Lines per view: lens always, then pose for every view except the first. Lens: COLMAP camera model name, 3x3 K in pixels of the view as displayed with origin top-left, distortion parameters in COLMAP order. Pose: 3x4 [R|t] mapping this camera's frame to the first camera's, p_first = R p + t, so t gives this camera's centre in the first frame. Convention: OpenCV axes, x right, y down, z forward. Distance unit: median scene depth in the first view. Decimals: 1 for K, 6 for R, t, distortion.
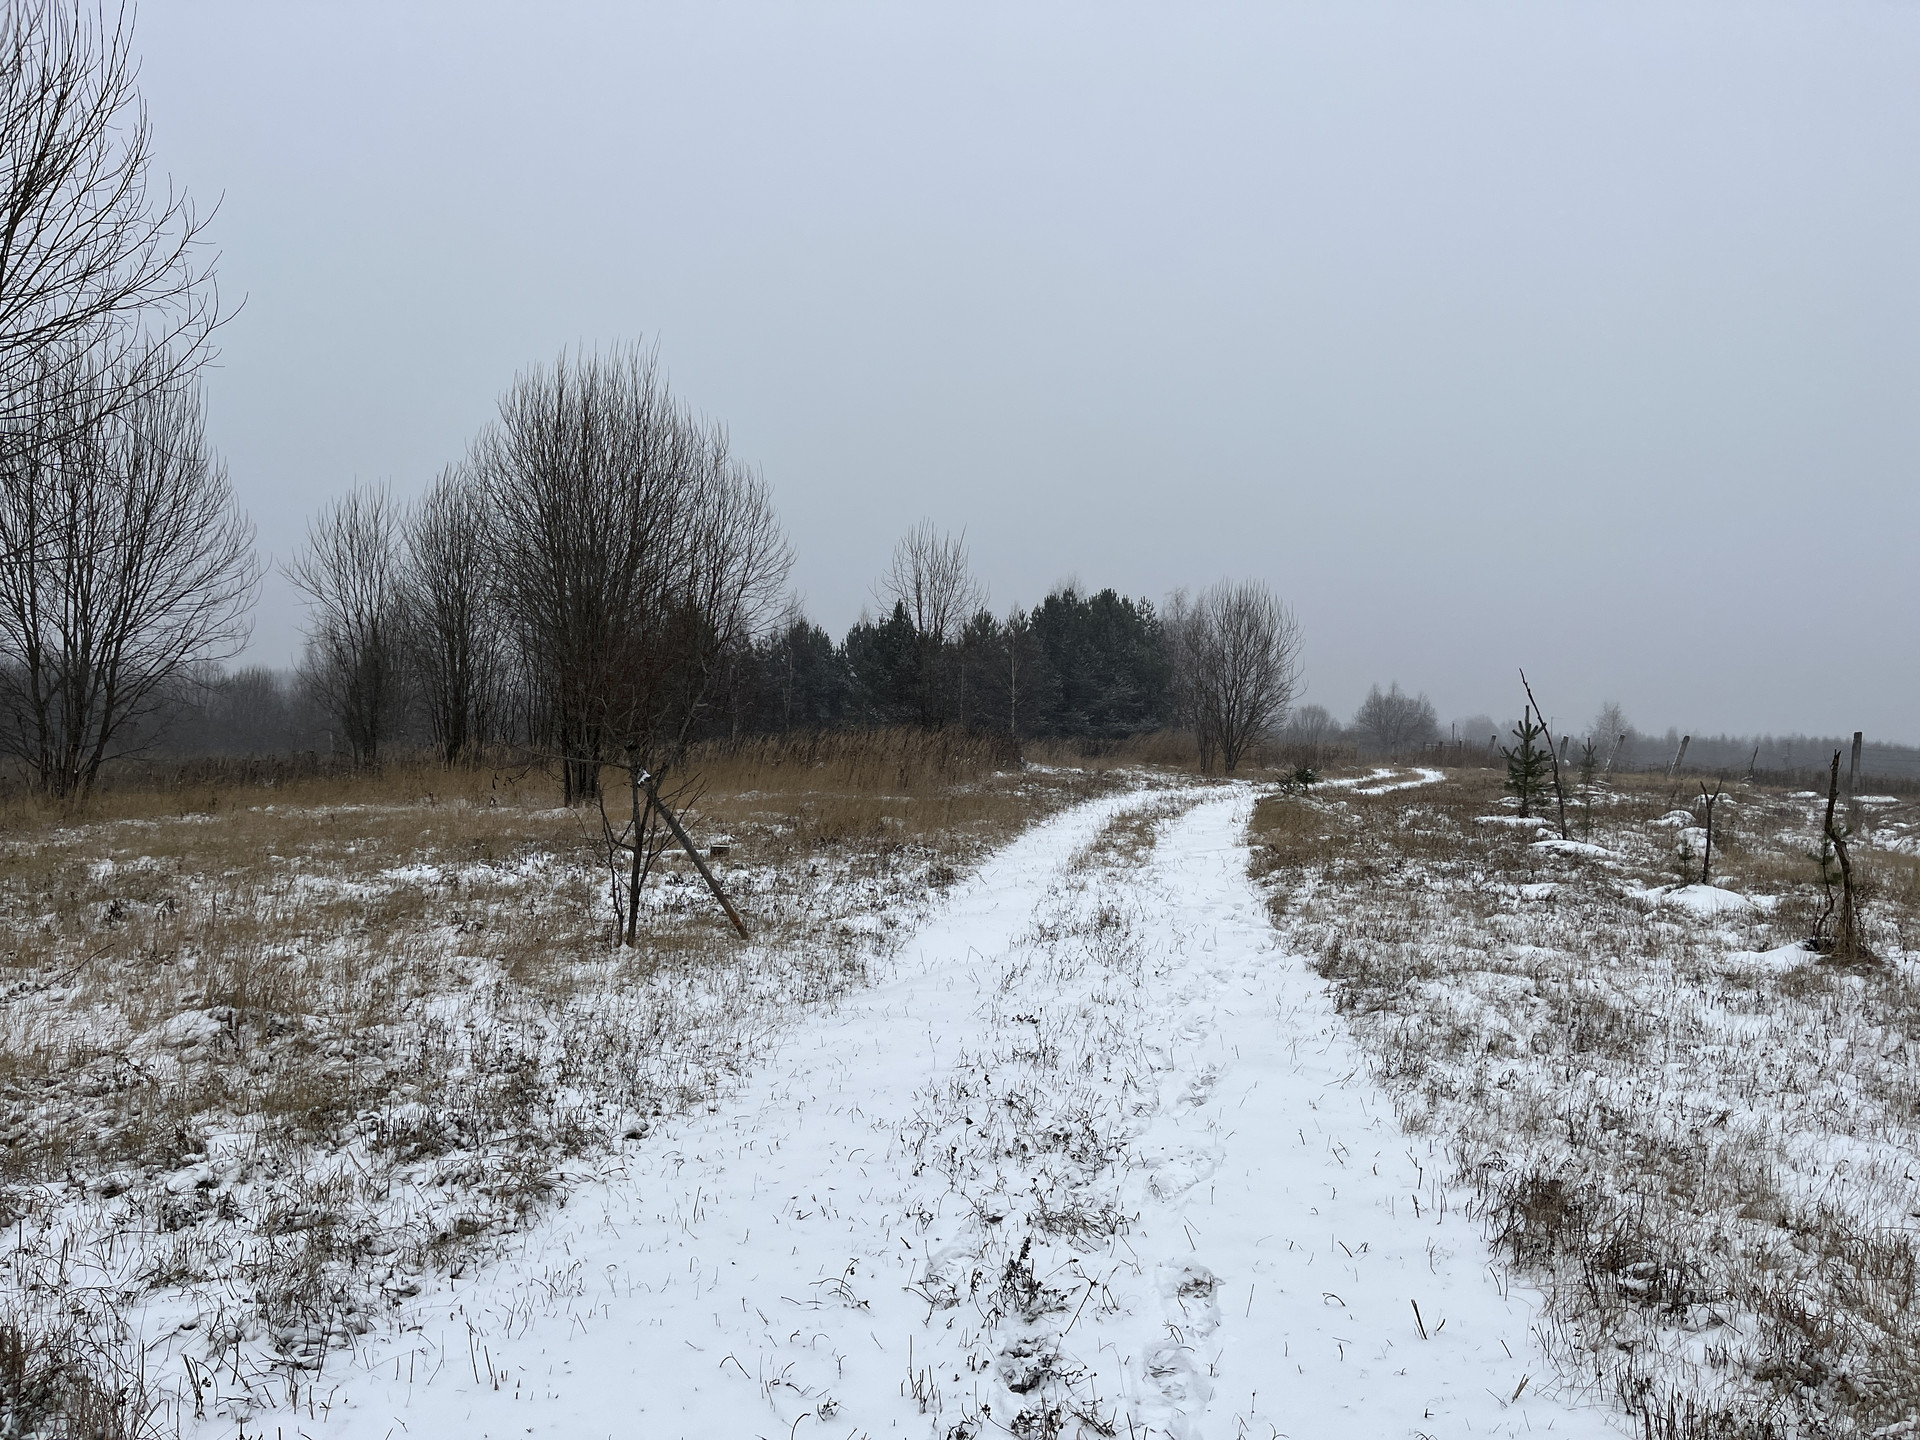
lens RADIAL K [[1451.1, 0, 971.7], [0, 1451.1, 728.2], [0, 0, 1]] dist [0.076474, -0.092846]
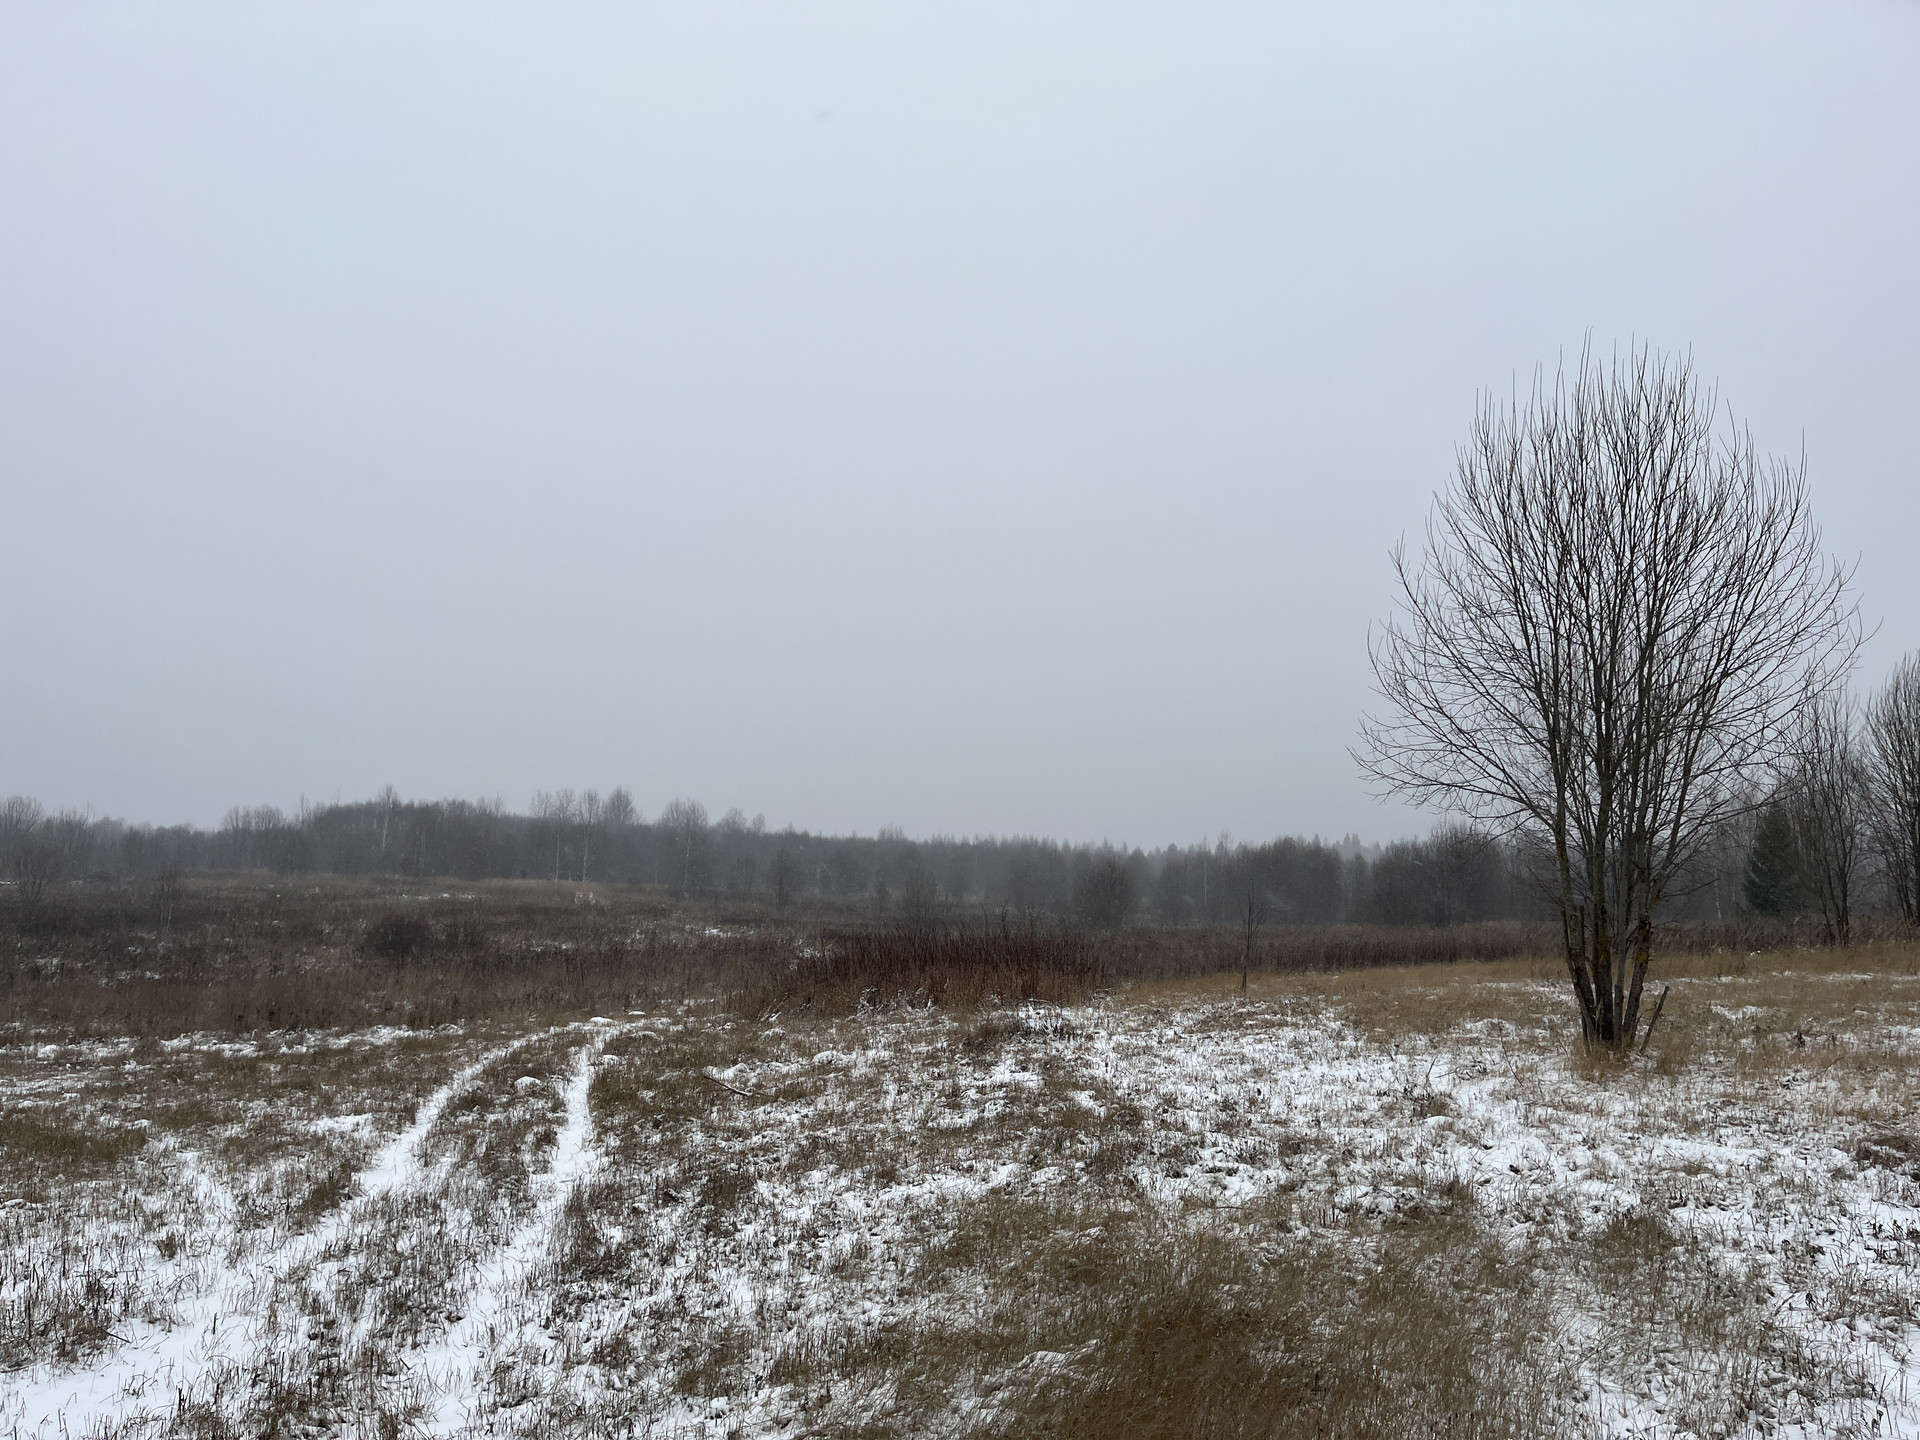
lens RADIAL K [[1451.1, 0, 948.9], [0, 1451.1, 733.2], [0, 0, 1]] dist [0.076474, -0.092846]
pose [[0.642629, -0.087929, -0.761115, 0.017944], [0.005074, 0.993859, -0.110534, -0.021601], [0.766161, 0.067170, 0.639129, -0.622098]]
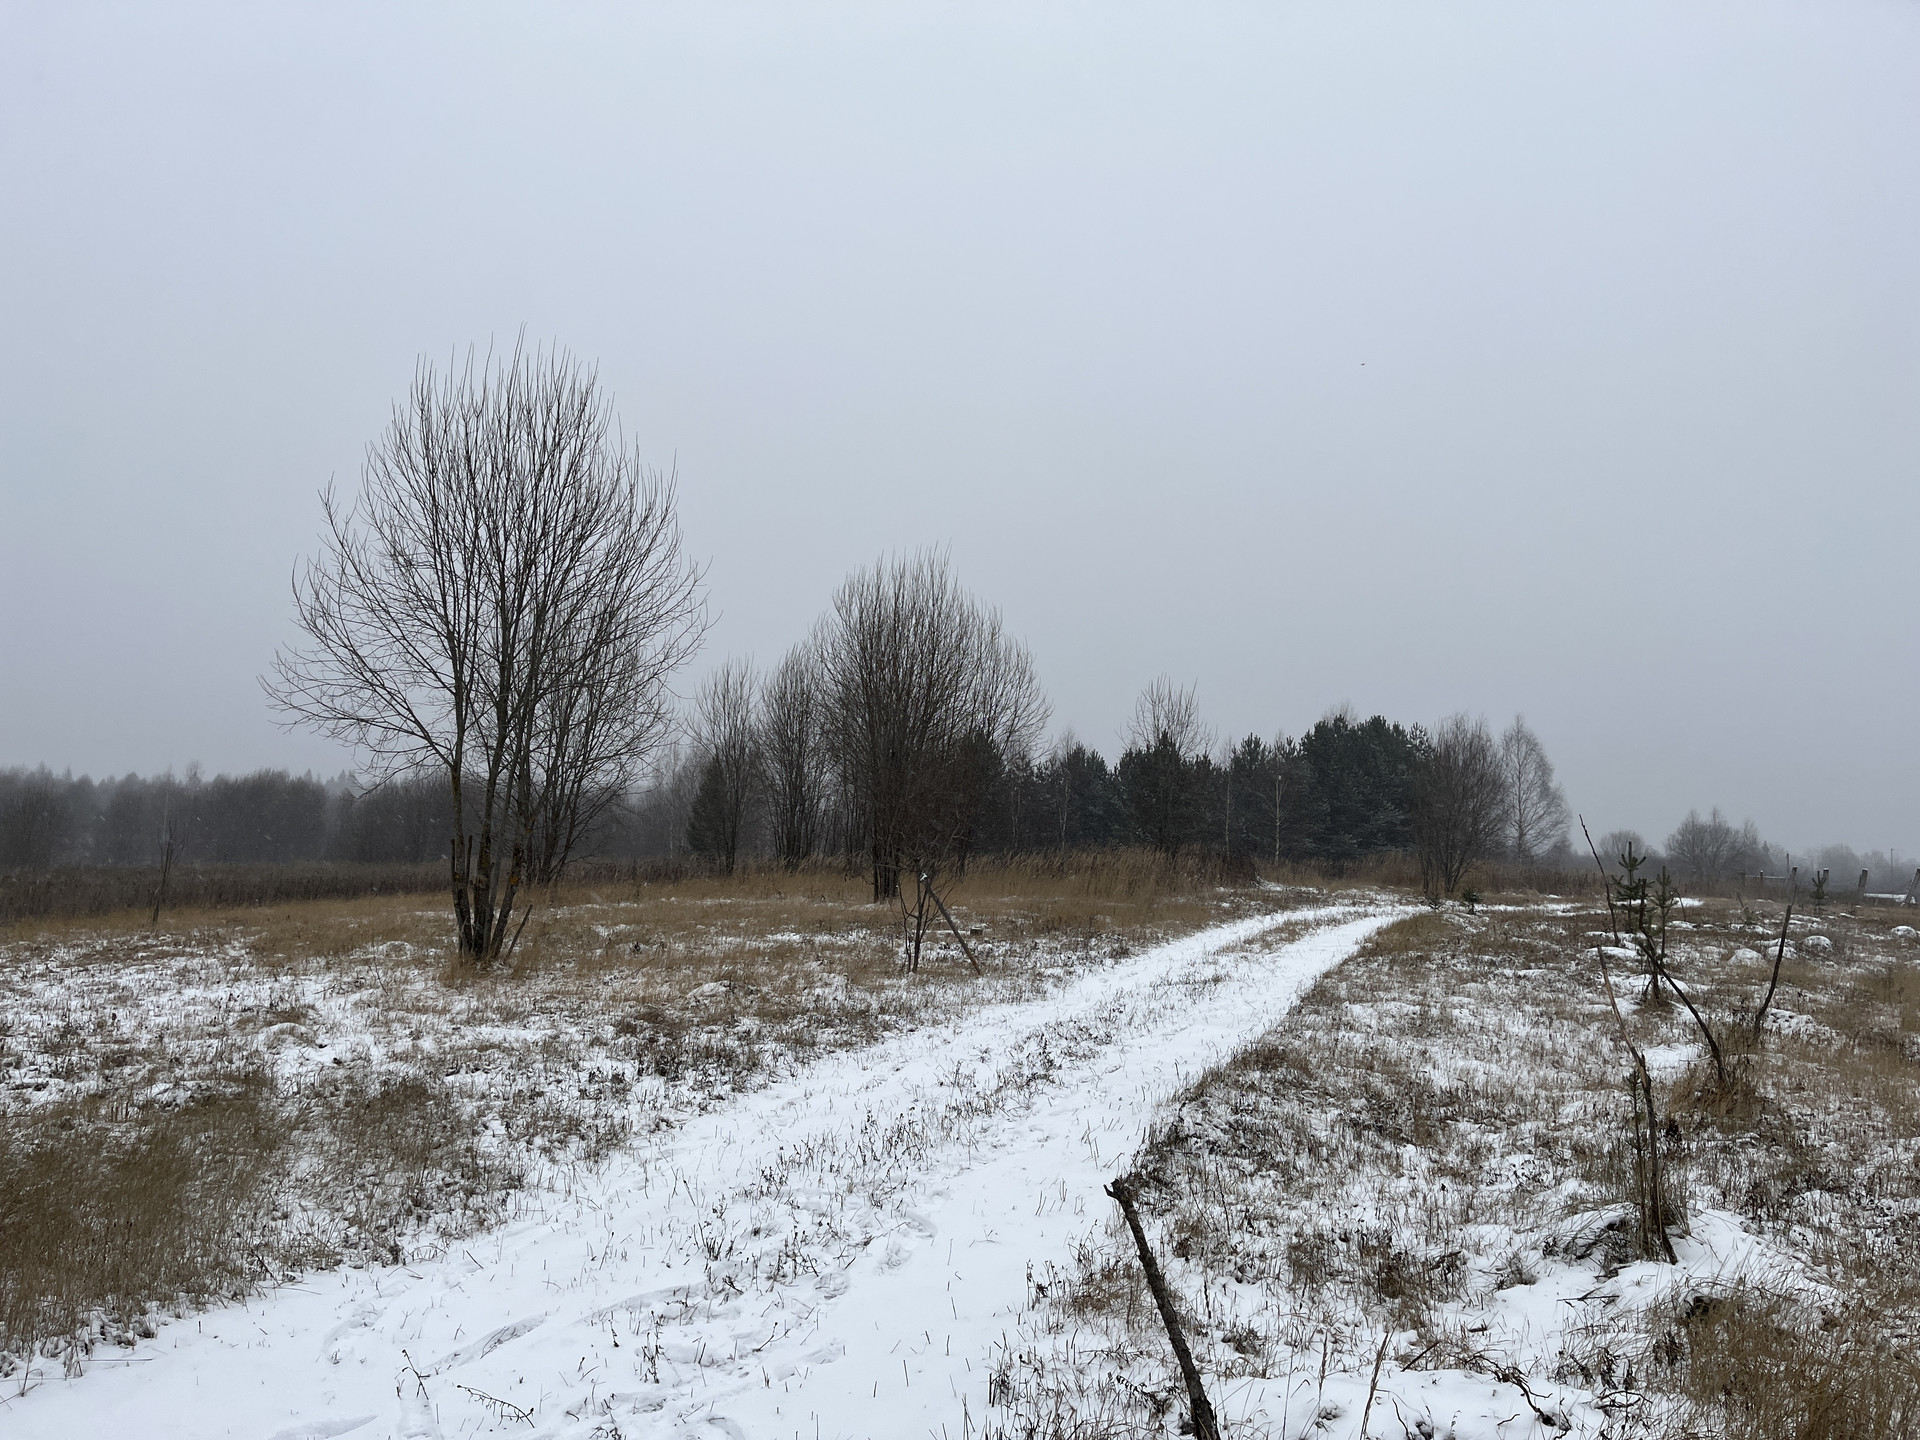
lens RADIAL K [[1451.1, 0, 951.3], [0, 1451.1, 714.7], [0, 0, 1]] dist [0.076474, -0.092846]
pose [[0.977129, -0.001792, -0.212641, 0.172074], [-0.017127, 0.996053, -0.087094, -0.009501], [0.211958, 0.088744, 0.973241, -0.682394]]
